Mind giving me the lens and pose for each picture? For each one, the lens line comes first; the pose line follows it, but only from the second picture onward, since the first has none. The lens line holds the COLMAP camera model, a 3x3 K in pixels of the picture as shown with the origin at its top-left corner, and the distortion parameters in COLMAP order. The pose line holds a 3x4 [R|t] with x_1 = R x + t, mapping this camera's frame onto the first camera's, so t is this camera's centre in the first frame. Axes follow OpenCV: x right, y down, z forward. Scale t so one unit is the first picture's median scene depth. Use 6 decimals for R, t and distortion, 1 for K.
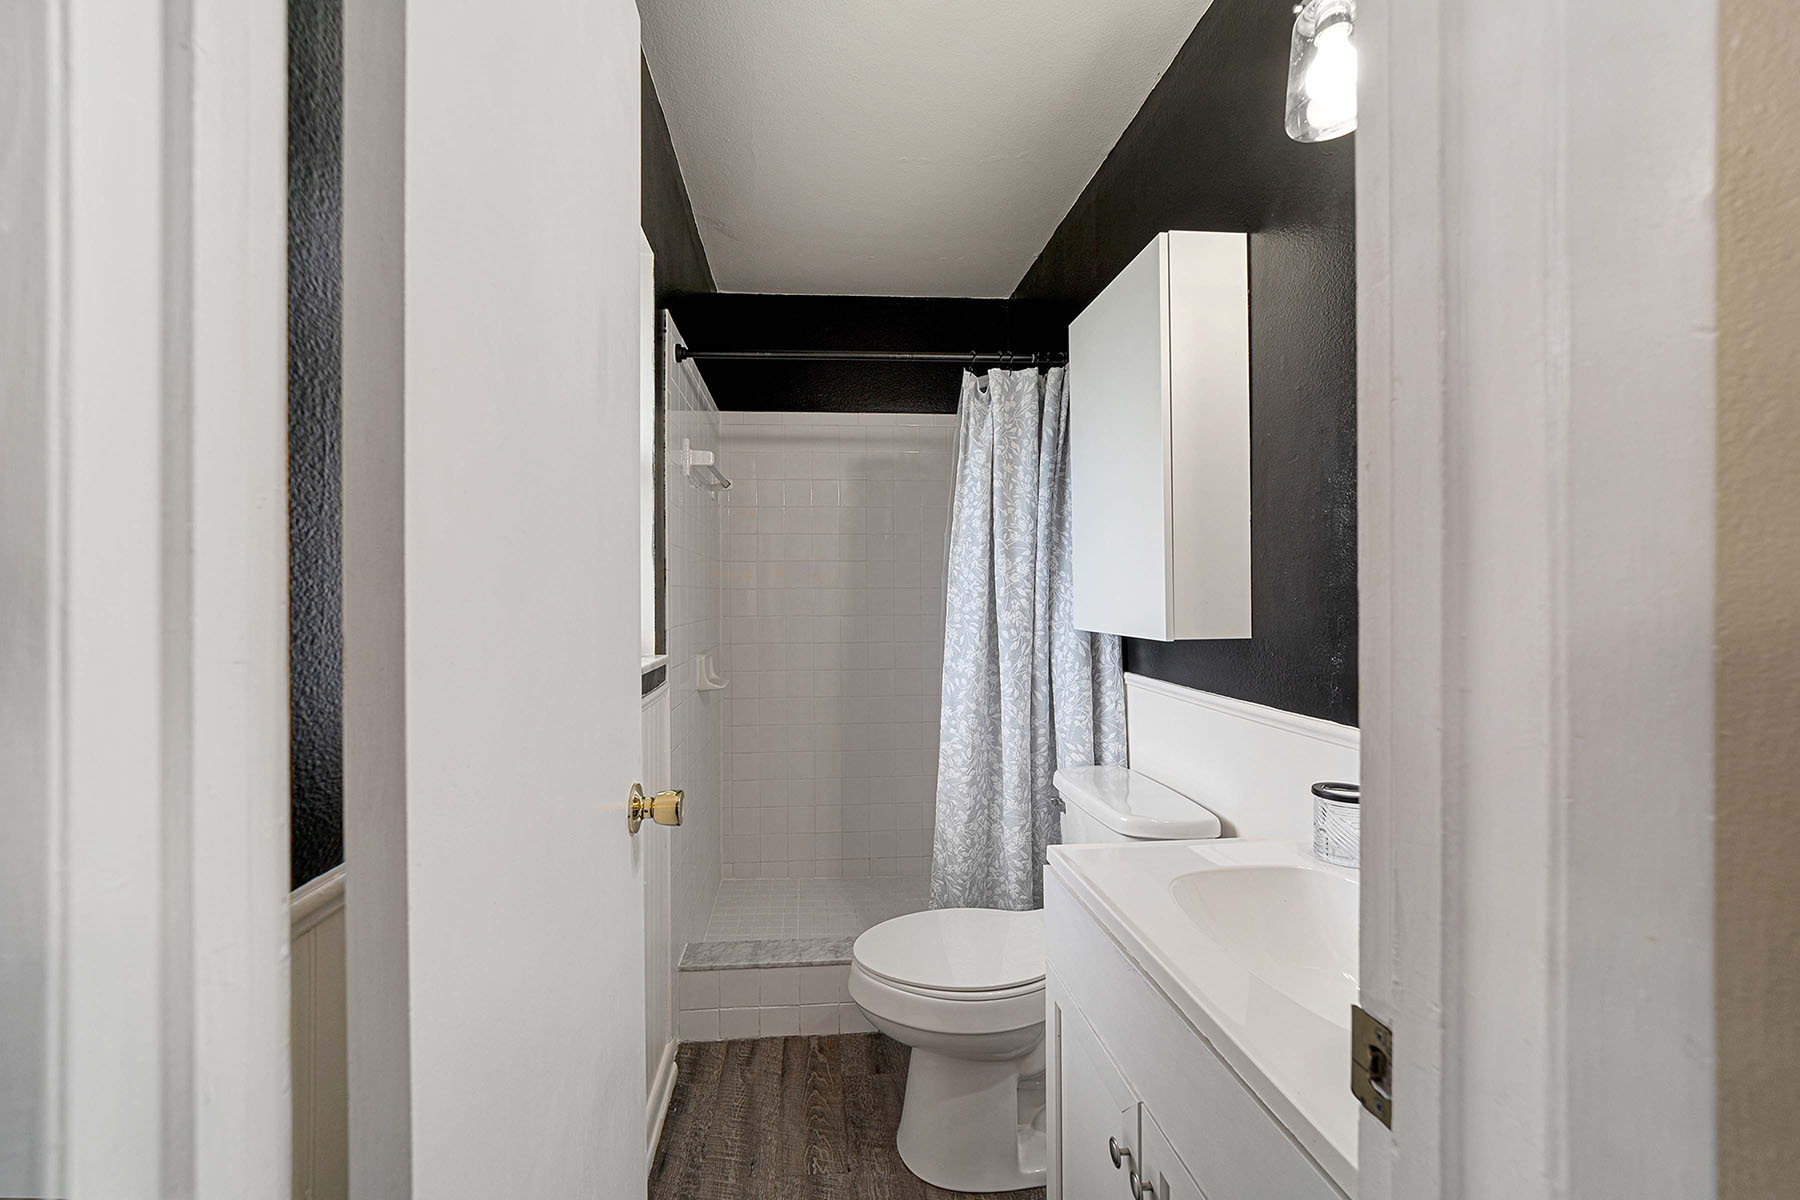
lens RADIAL K [[641.2, 0, 866.3], [0, 641.2, 599.4], [0, 0, 1]] dist [-0.020168, 0.004763]
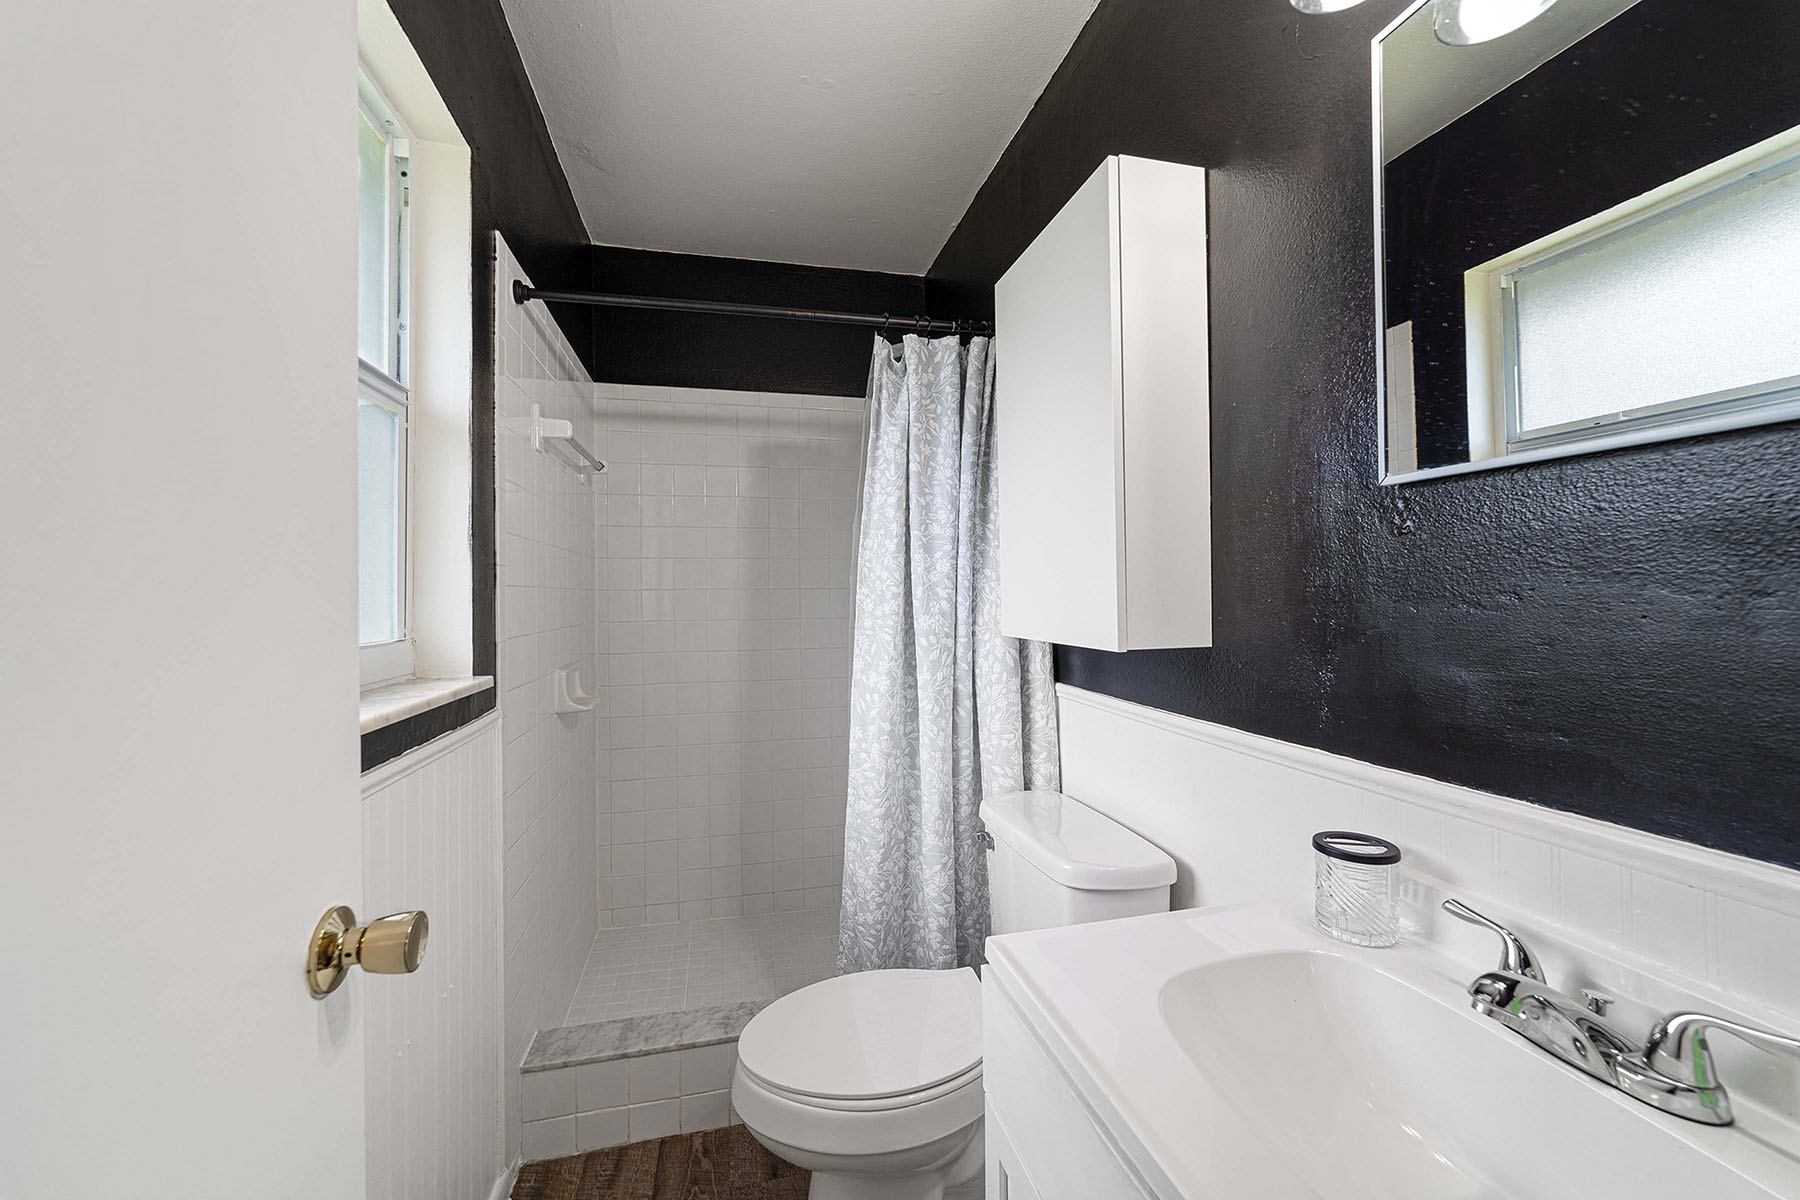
lens RADIAL K [[641.2, 0, 866.3], [0, 641.2, 599.4], [0, 0, 1]] dist [-0.020168, 0.004763]
pose [[0.991431, -0.003030, 0.130596, 0.027717], [0.003384, 0.999991, -0.002492, -0.000674], [-0.130587, 0.002913, 0.991433, 0.152641]]
